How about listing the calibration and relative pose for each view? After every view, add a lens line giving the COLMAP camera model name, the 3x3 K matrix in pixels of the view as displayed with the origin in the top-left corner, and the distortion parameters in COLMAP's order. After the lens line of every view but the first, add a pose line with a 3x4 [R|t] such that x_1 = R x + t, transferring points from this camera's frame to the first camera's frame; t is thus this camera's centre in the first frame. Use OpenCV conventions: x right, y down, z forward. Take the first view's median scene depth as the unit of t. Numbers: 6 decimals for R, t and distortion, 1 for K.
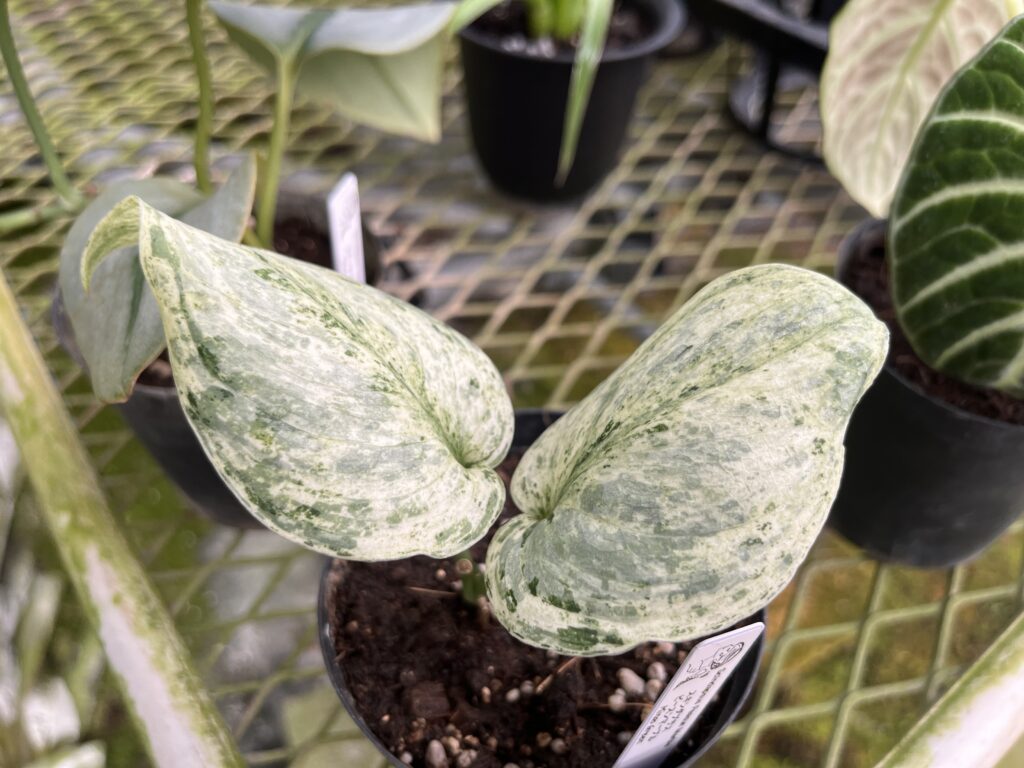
lens RADIAL K [[775.3, 0, 512.0], [0, 775.3, 384.0], [0, 0, 1]] dist [-0.009770, -0.008103]
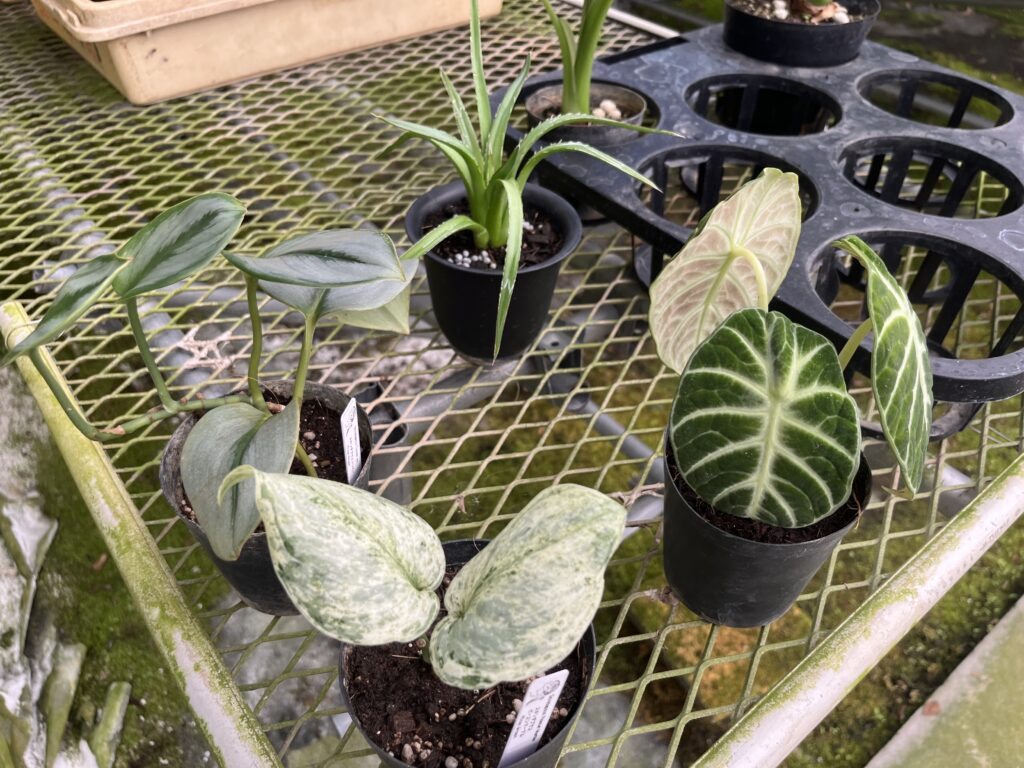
lens RADIAL K [[756.8, 0, 512.0], [0, 756.8, 384.0], [0, 0, 1]] dist [0.003551, 0.000854]
pose [[0.999459, -0.026236, 0.019841, 0.149004], [0.027488, 0.997459, -0.065727, -0.278592], [-0.018067, 0.066237, 0.997640, -0.916170]]
